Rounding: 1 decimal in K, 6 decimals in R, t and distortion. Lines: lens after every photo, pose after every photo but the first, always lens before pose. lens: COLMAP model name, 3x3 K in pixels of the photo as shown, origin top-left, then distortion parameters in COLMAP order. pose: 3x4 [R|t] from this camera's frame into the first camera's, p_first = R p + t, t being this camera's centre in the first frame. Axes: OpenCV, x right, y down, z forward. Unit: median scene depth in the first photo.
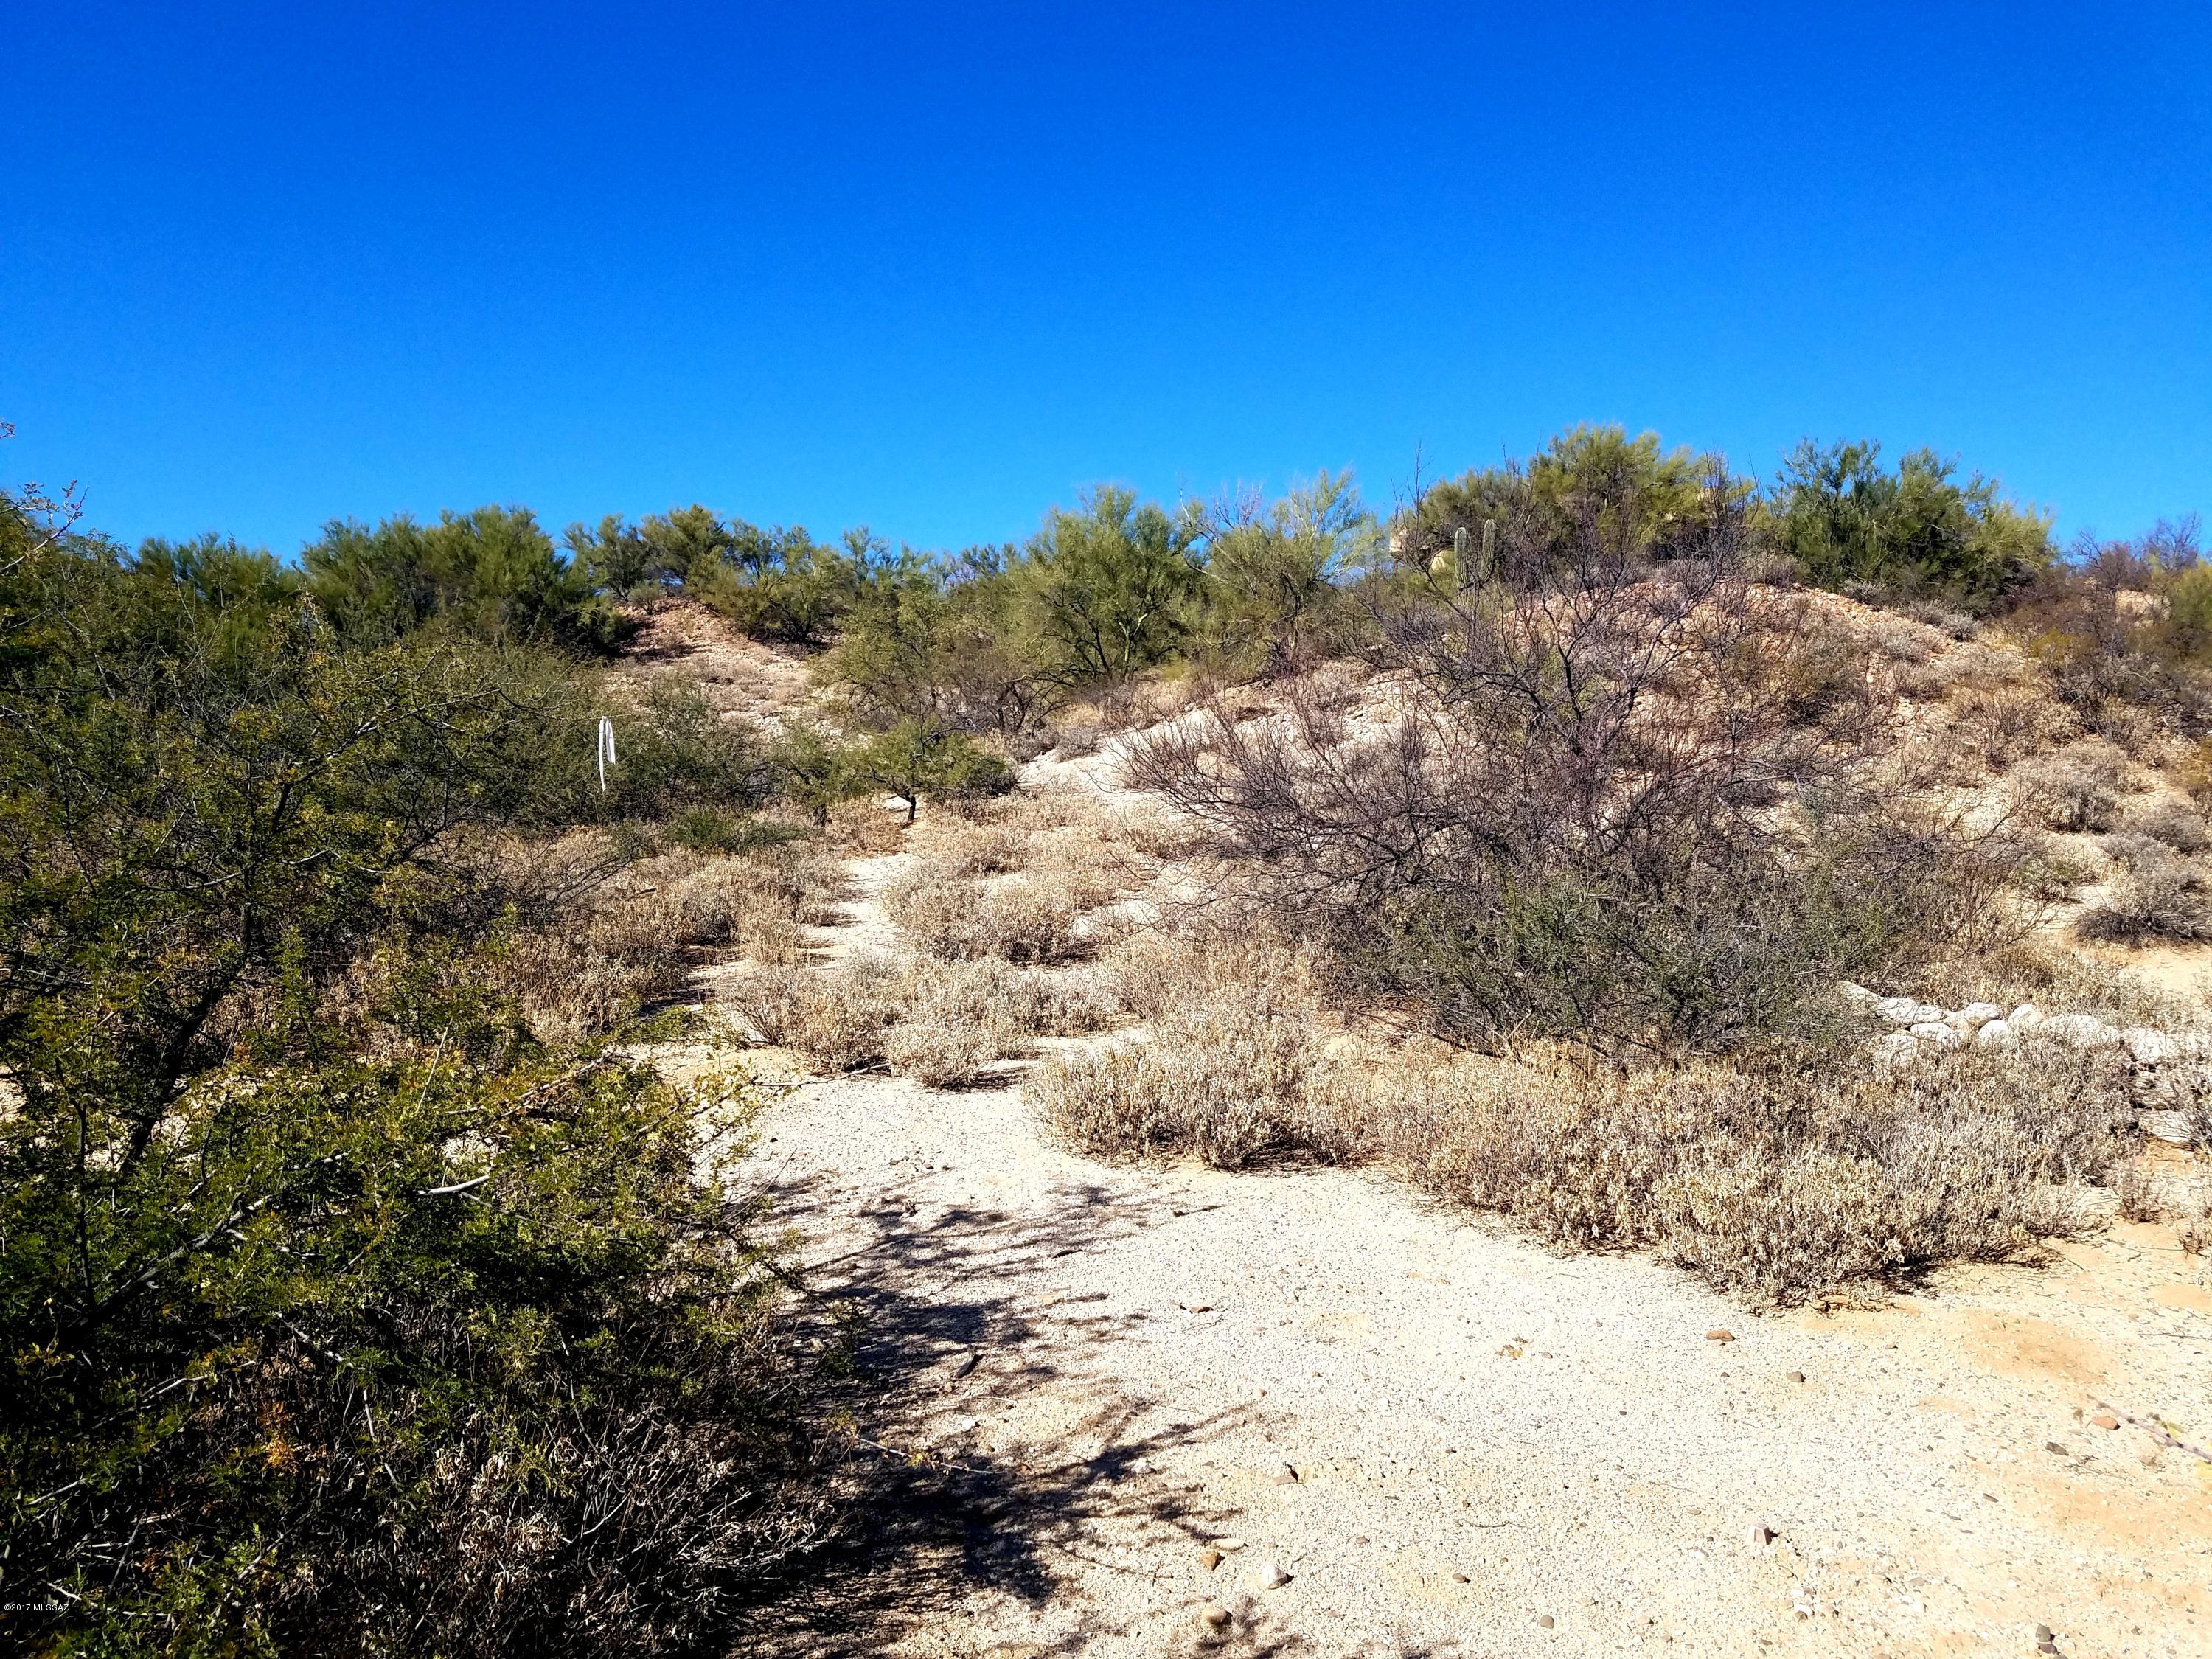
lens RADIAL K [[1778.2, 0, 1100.5], [0, 1778.2, 881.6], [0, 0, 1]] dist [0.273090, -0.566010]
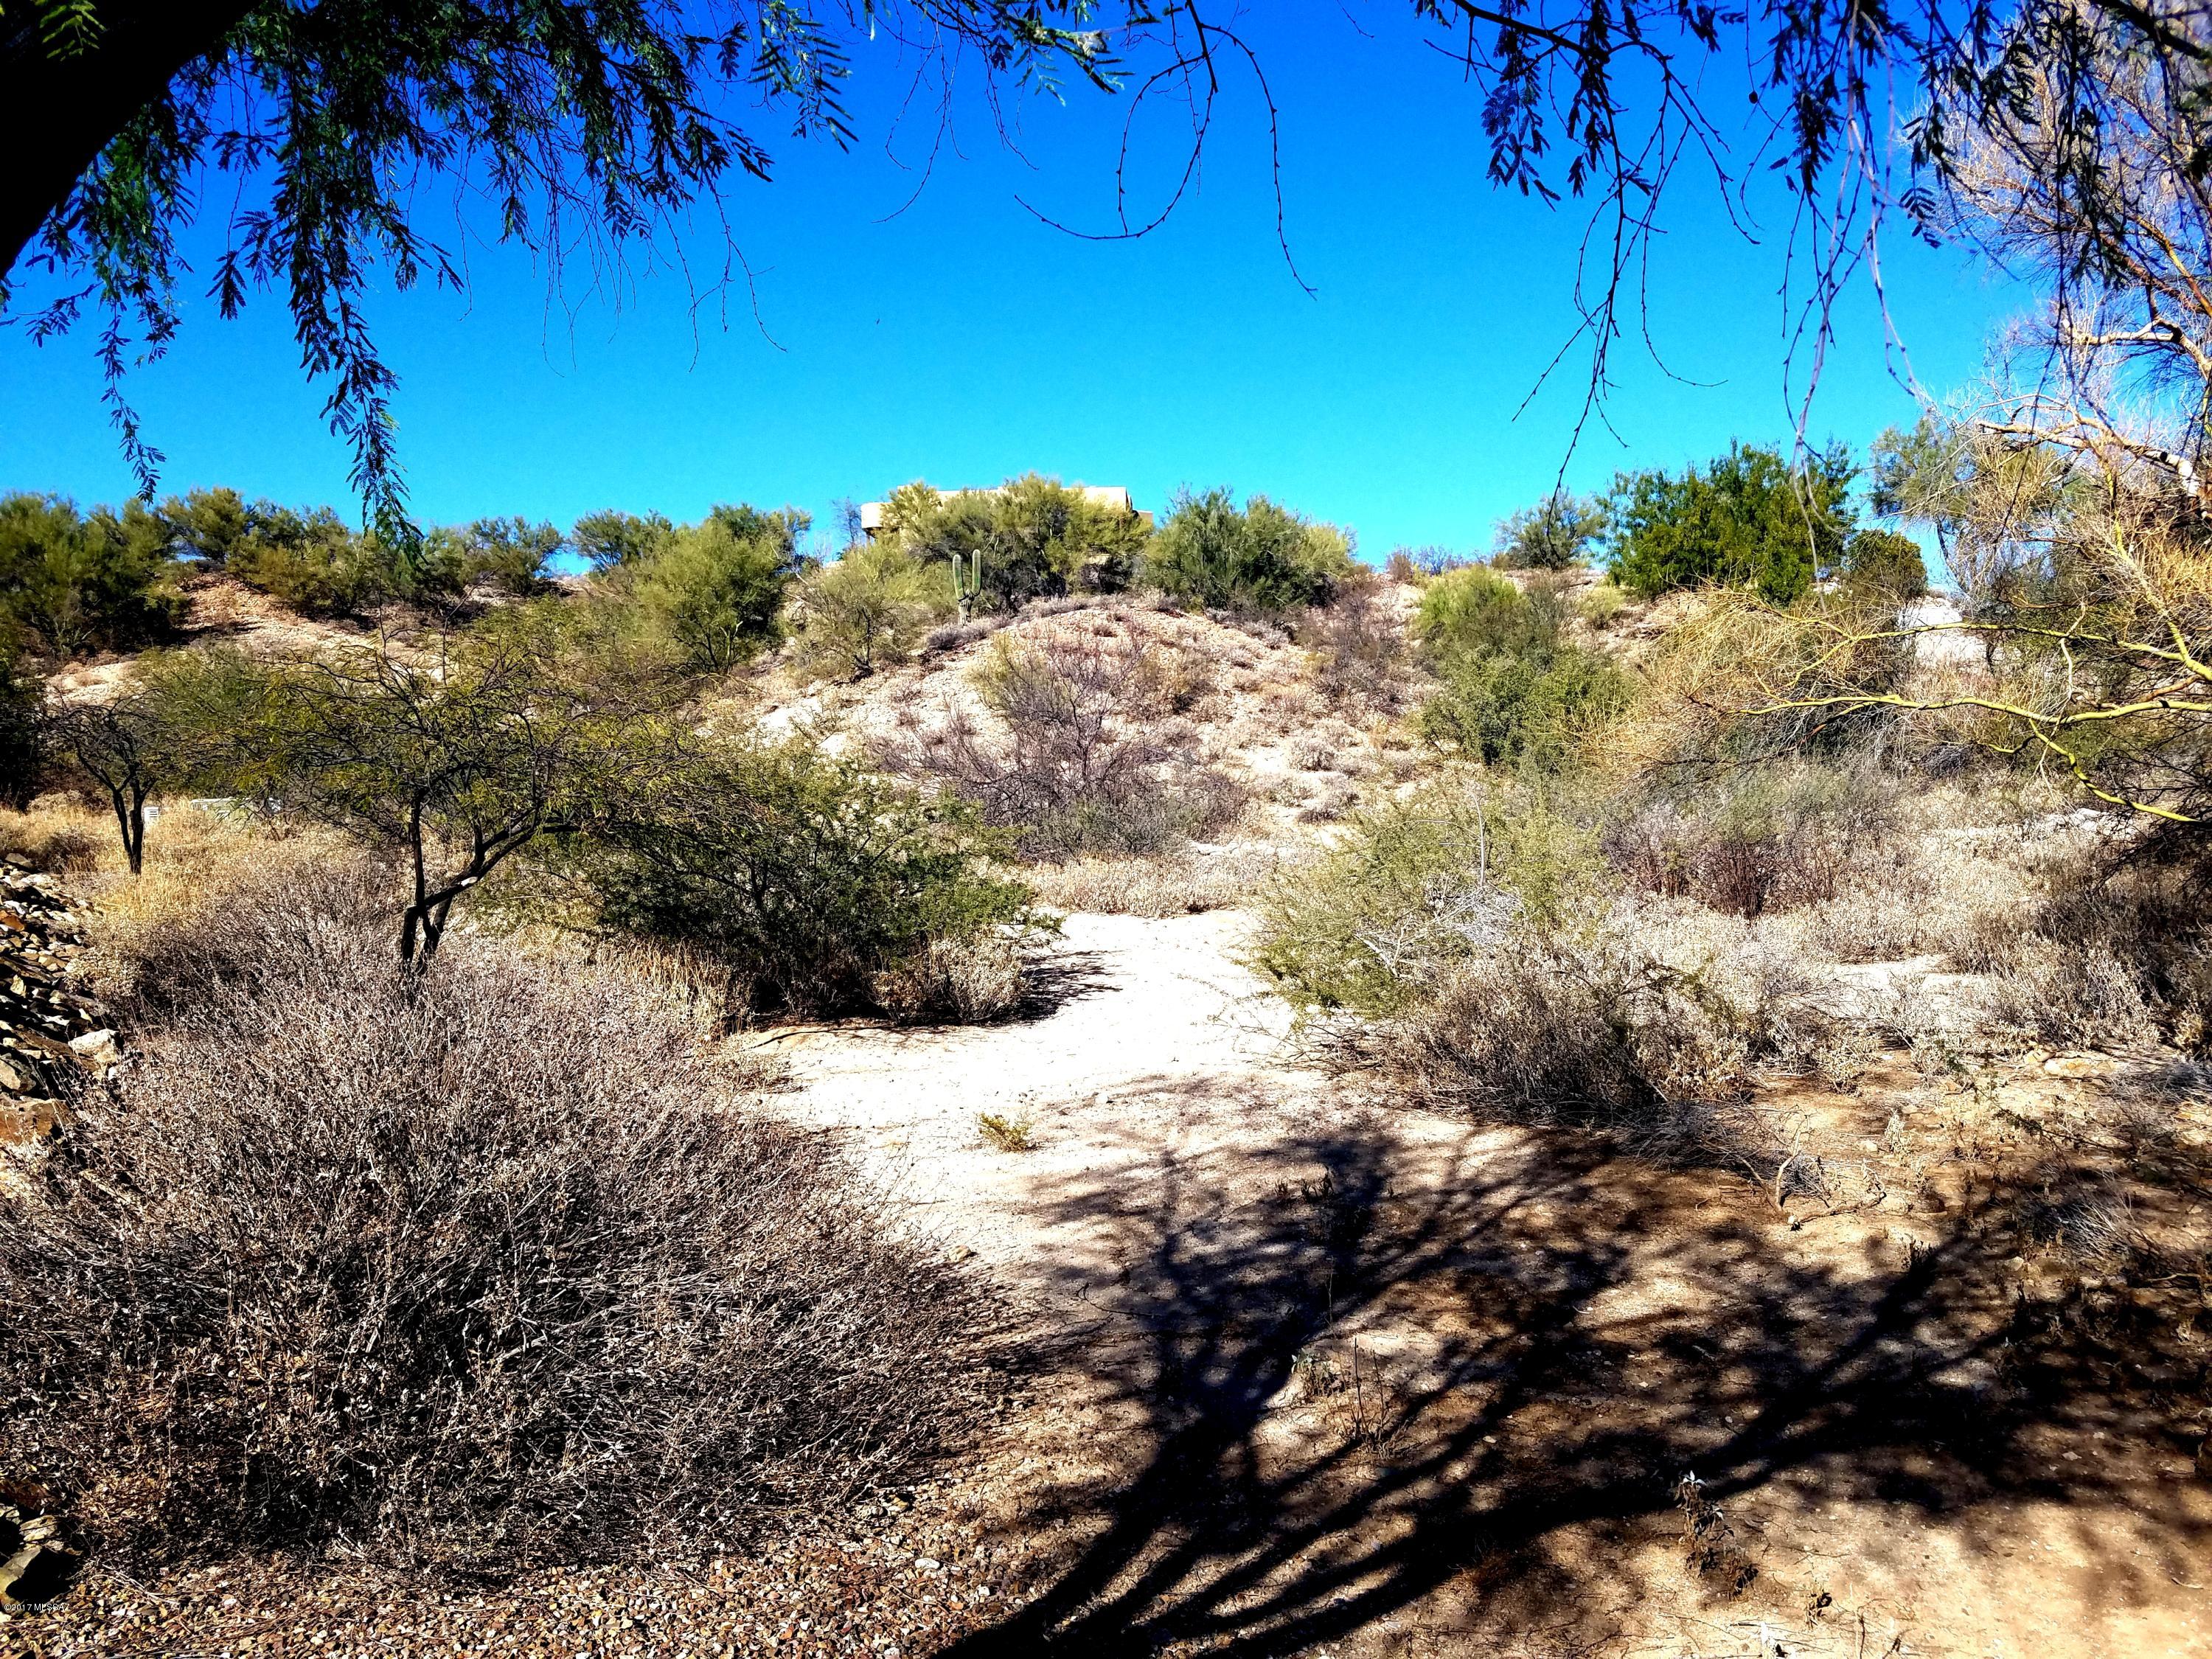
lens RADIAL K [[1778.2, 0, 1100.5], [0, 1778.2, 881.6], [0, 0, 1]] dist [0.273090, -0.566010]
pose [[0.952942, -0.051534, 0.298742, -0.110852], [0.041045, 0.998304, 0.041283, 0.001041], [-0.300362, -0.027079, 0.953441, -0.324442]]
